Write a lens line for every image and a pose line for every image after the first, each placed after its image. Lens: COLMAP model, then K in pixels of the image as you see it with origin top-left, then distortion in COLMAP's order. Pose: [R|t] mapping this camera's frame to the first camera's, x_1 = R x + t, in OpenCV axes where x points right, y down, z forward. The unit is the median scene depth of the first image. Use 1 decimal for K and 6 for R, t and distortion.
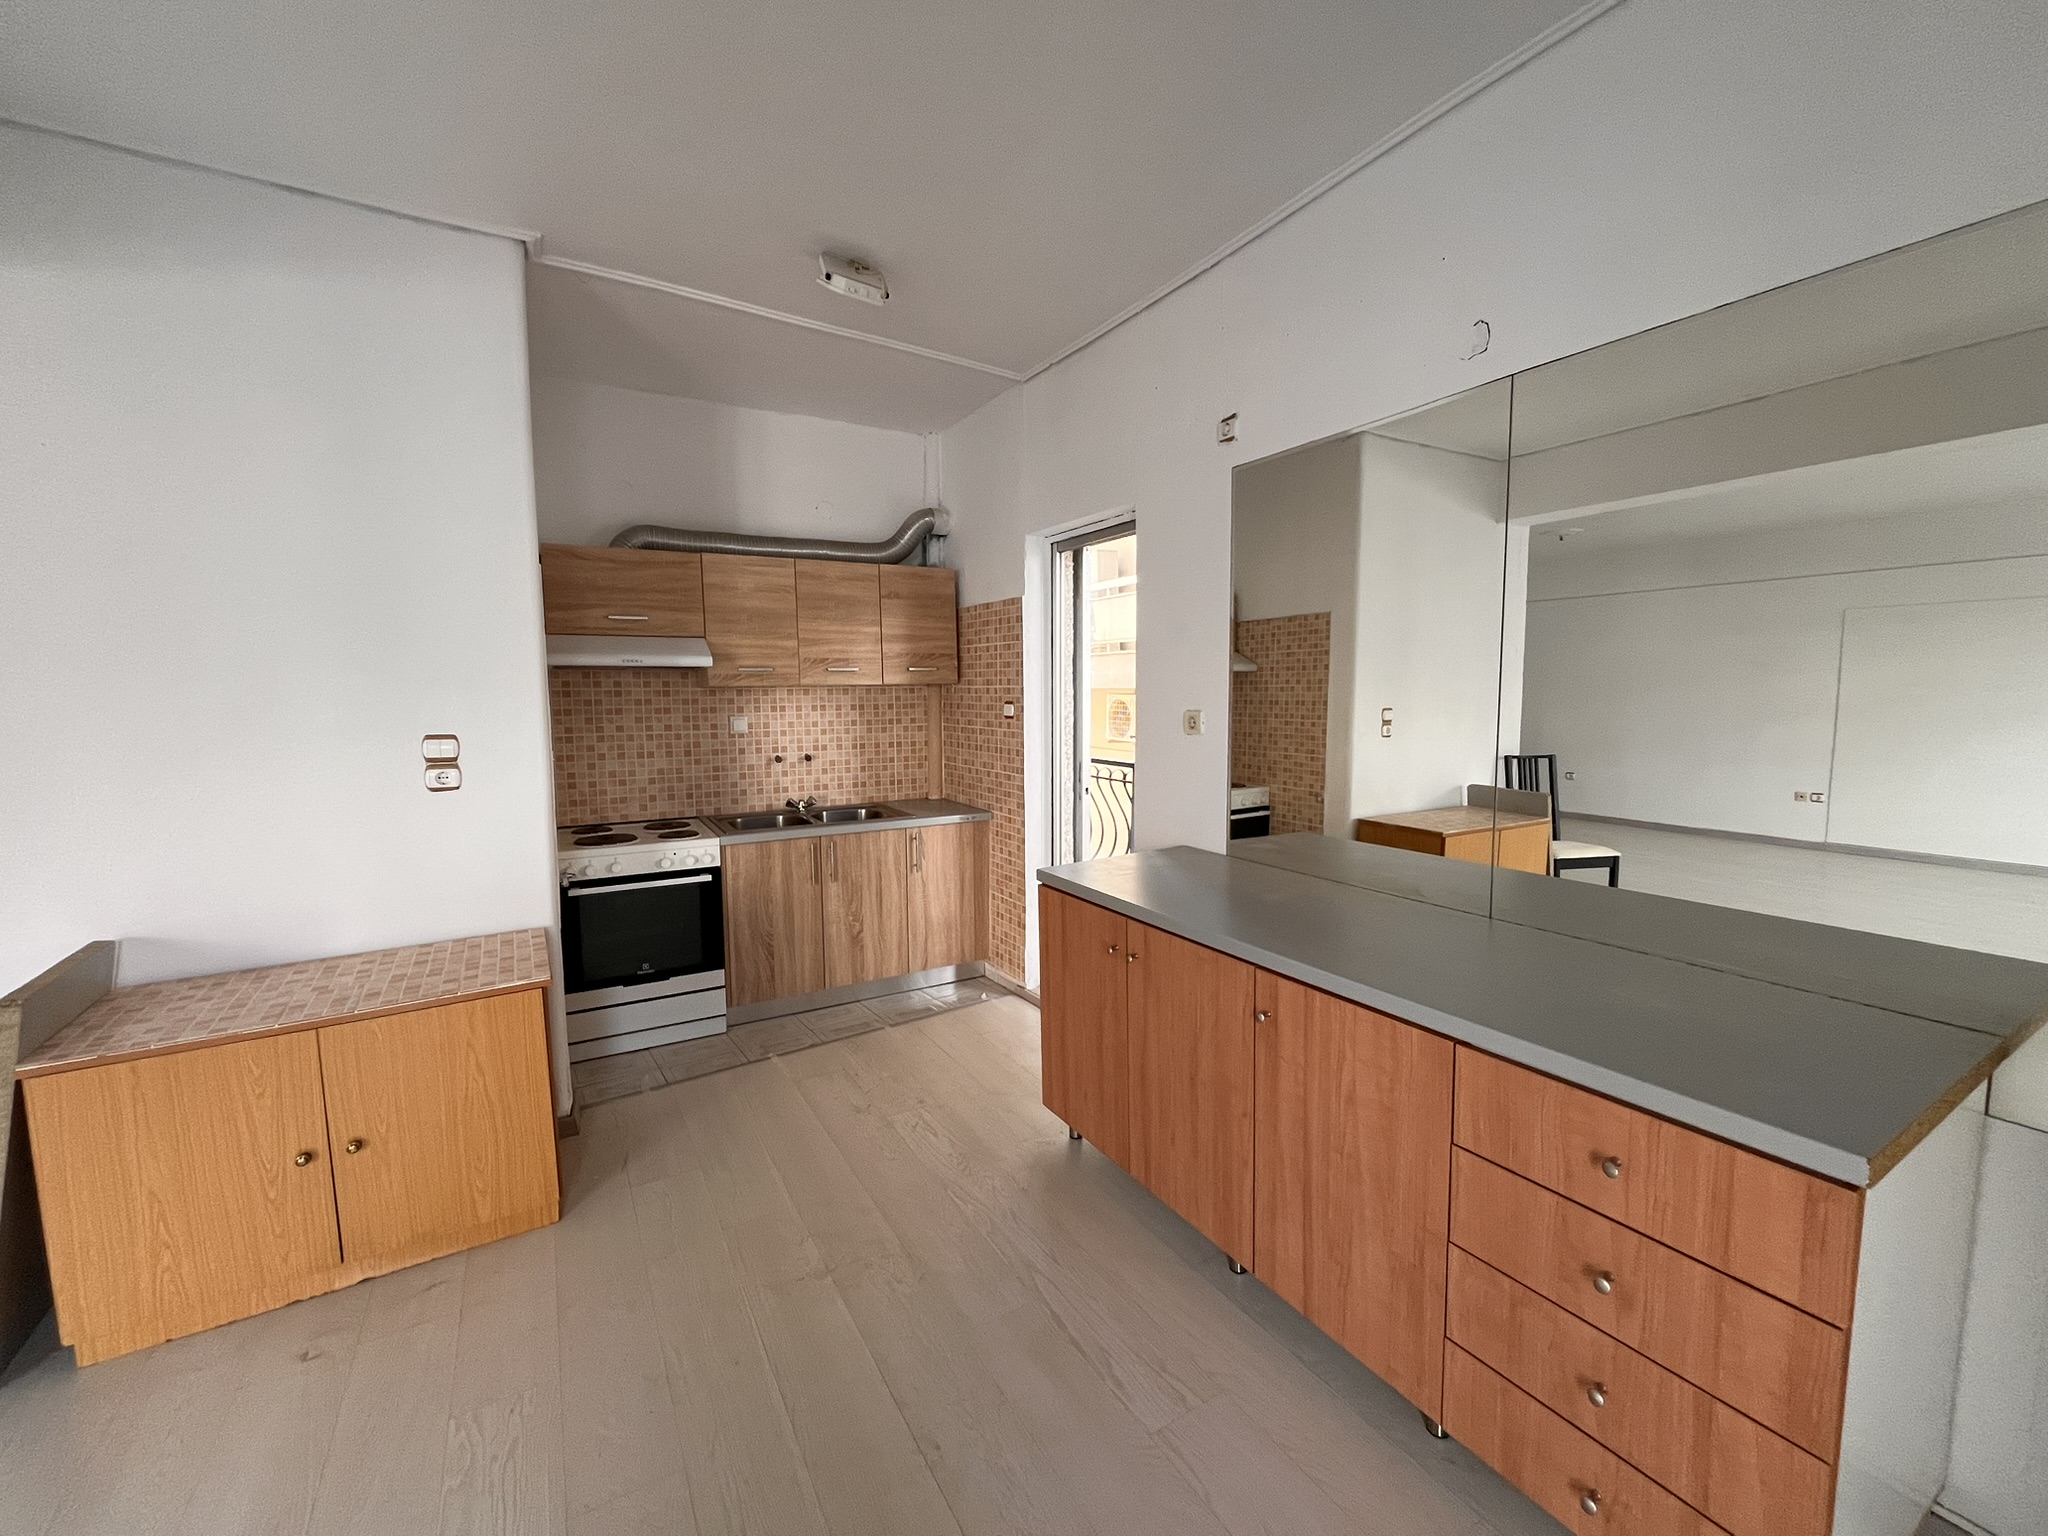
lens RADIAL K [[831.9, 0, 1024.4], [0, 831.9, 767.2], [0, 0, 1]] dist [-0.001893, -0.000324]
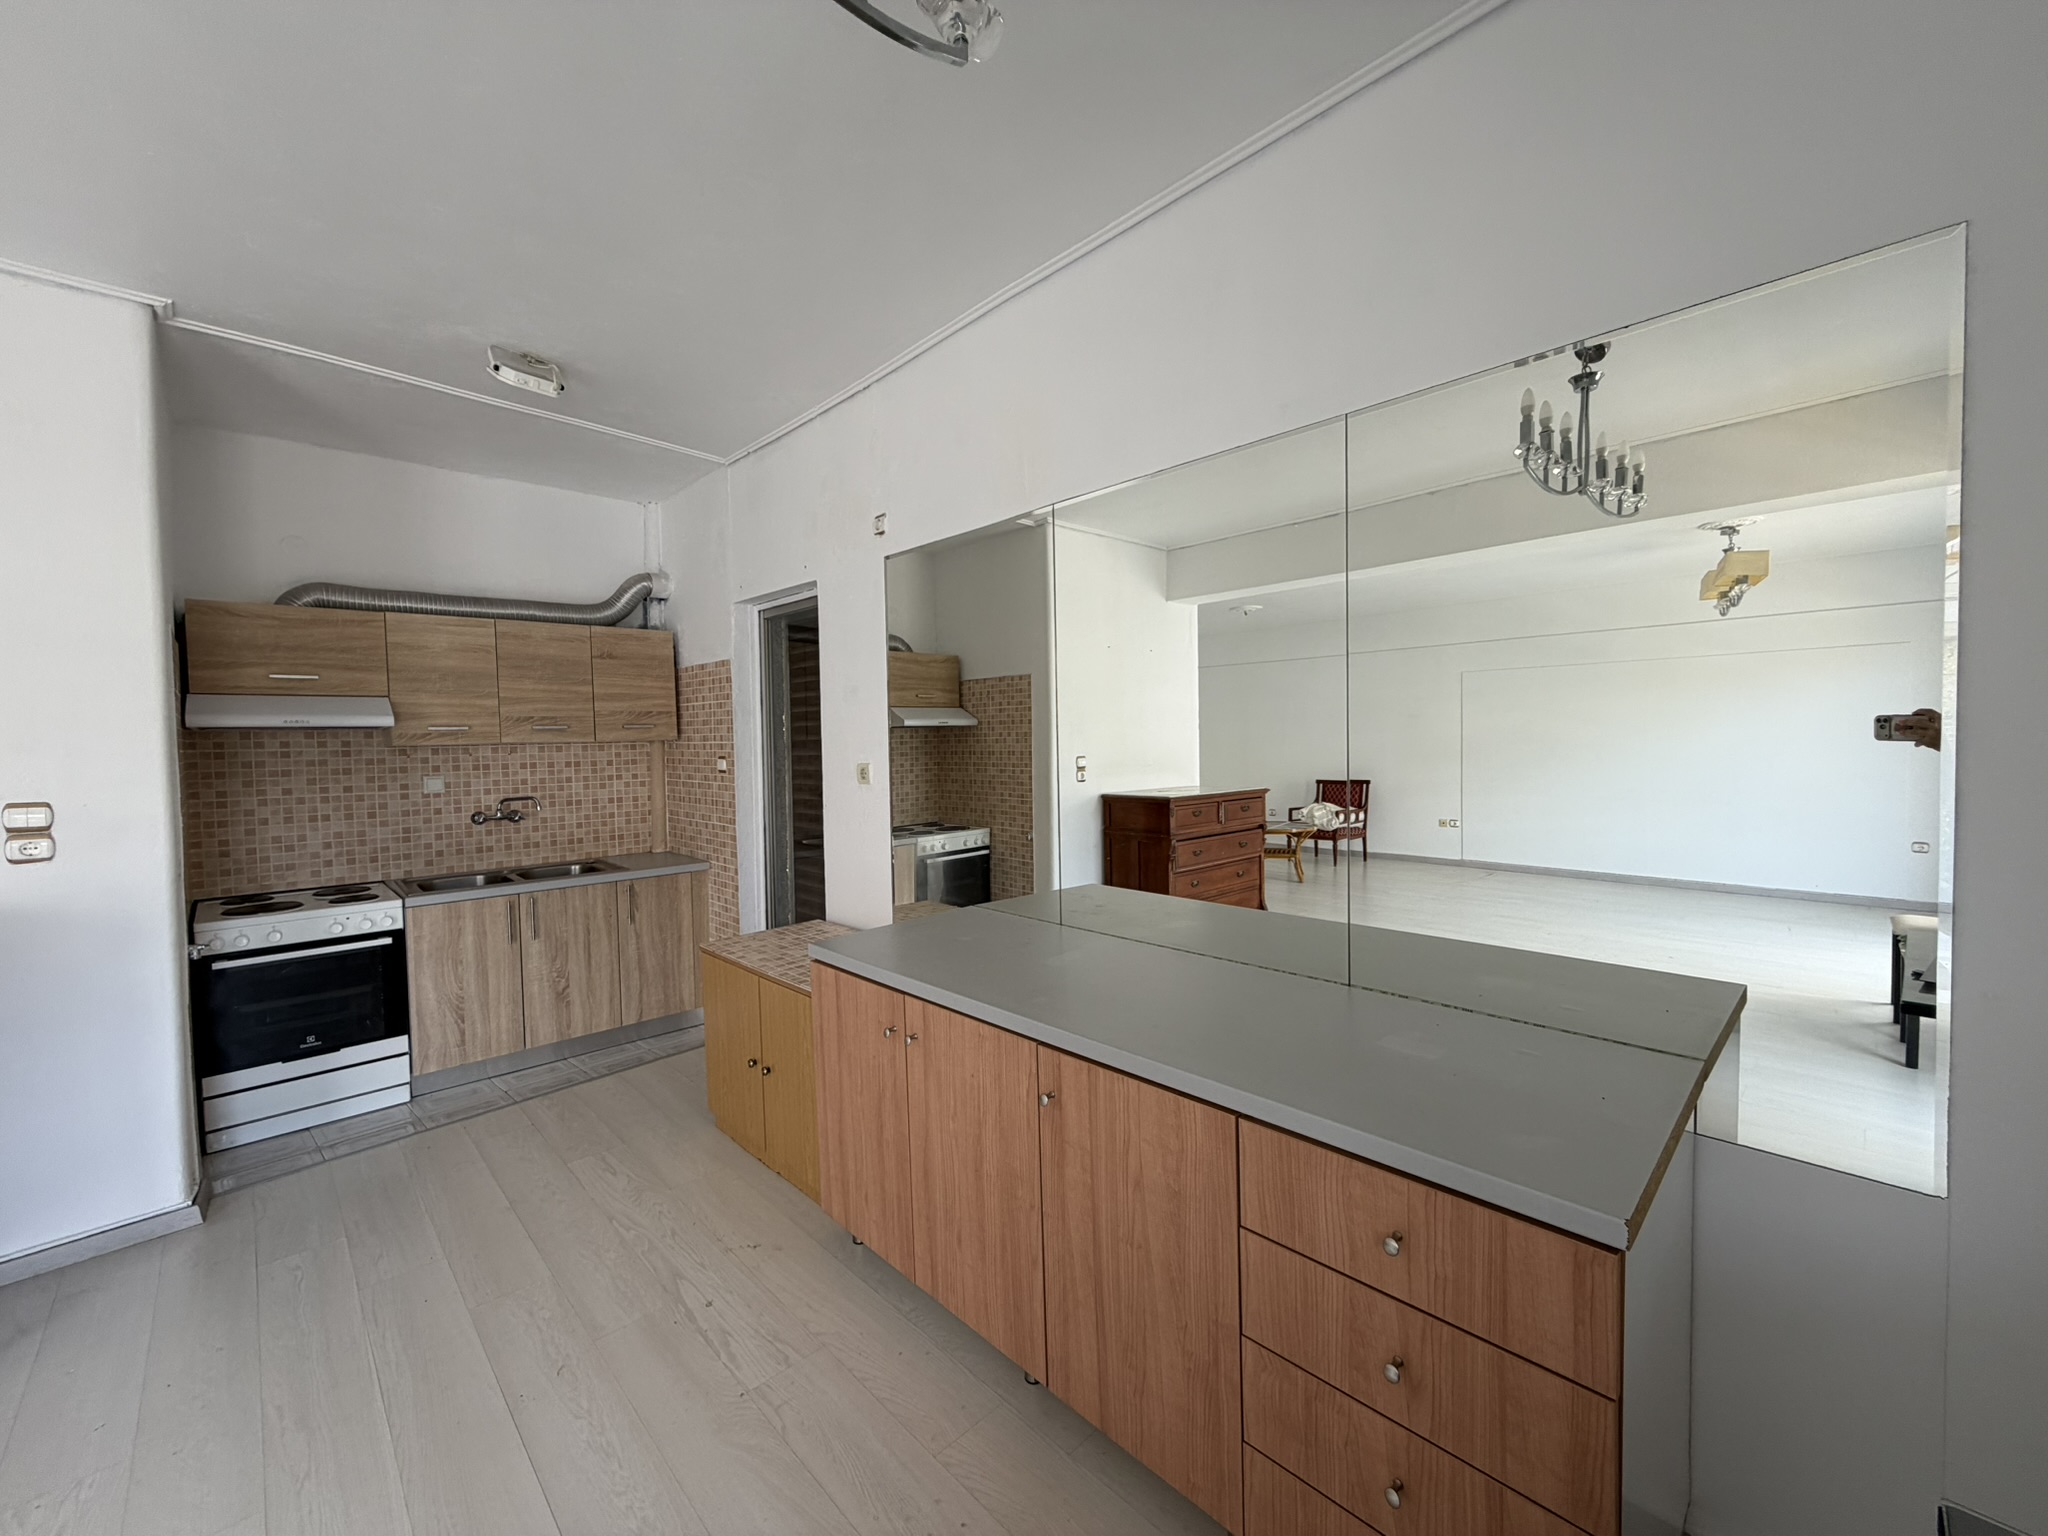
lens RADIAL K [[821.1, 0, 1021.9], [0, 821.1, 766.5], [0, 0, 1]] dist [0.003466, -0.000365]
pose [[0.973619, -0.017986, 0.227469, 0.115039], [0.031798, 0.997856, -0.057202, 0.005818], [-0.225952, 0.062926, 0.972104, -0.104523]]
